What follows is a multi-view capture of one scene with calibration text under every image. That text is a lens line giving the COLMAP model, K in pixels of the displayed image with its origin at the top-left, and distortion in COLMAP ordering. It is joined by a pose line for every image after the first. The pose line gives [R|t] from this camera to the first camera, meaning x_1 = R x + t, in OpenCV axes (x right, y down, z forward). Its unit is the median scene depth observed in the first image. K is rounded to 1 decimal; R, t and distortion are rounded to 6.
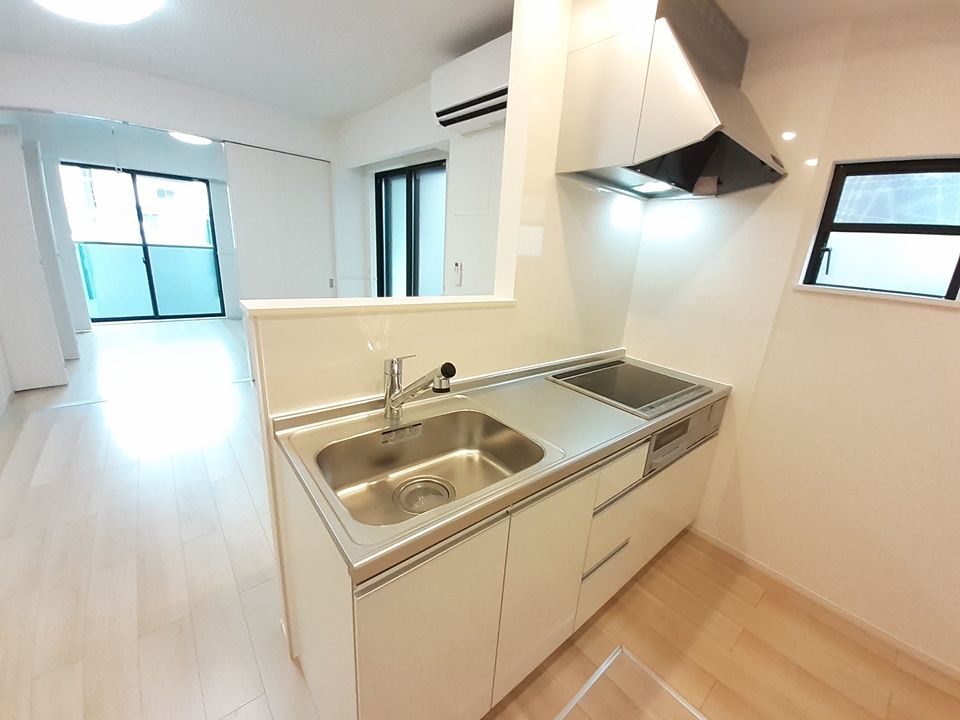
lens RADIAL K [[386.5, 0, 480.0], [0, 386.5, 360.0], [0, 0, 1]] dist [-0.010417, -0.000144]
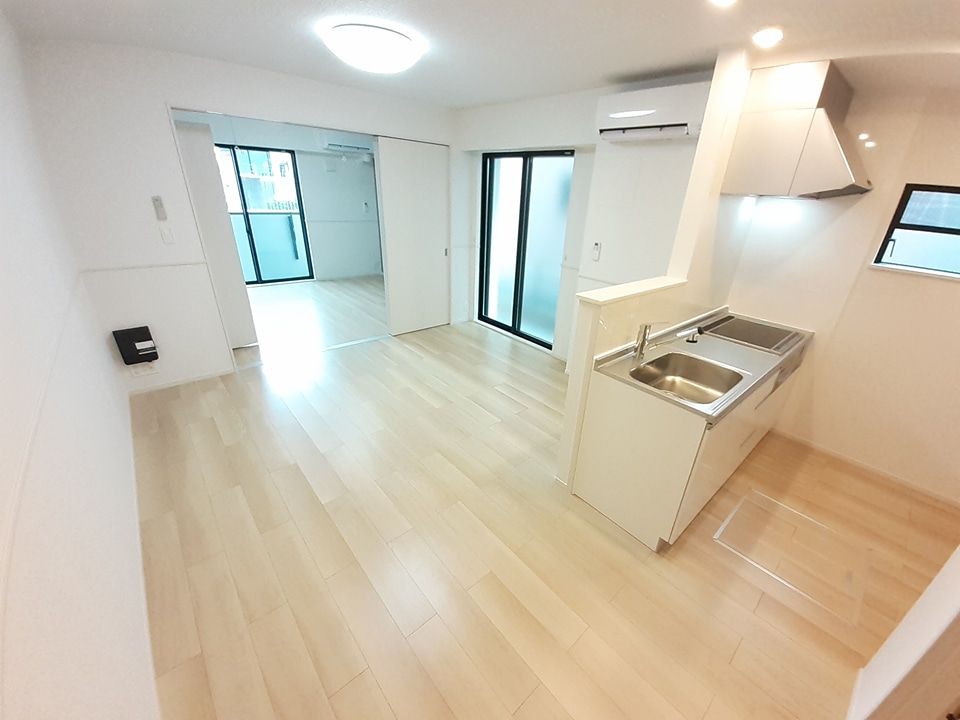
lens RADIAL K [[383.7, 0, 480.0], [0, 383.7, 360.0], [0, 0, 1]] dist [0.006484, -0.007364]
pose [[0.999603, -0.027985, 0.003349, -0.698748], [0.027269, 0.990319, 0.136102, -0.068303], [-0.007125, -0.135957, 0.990689, -0.514495]]
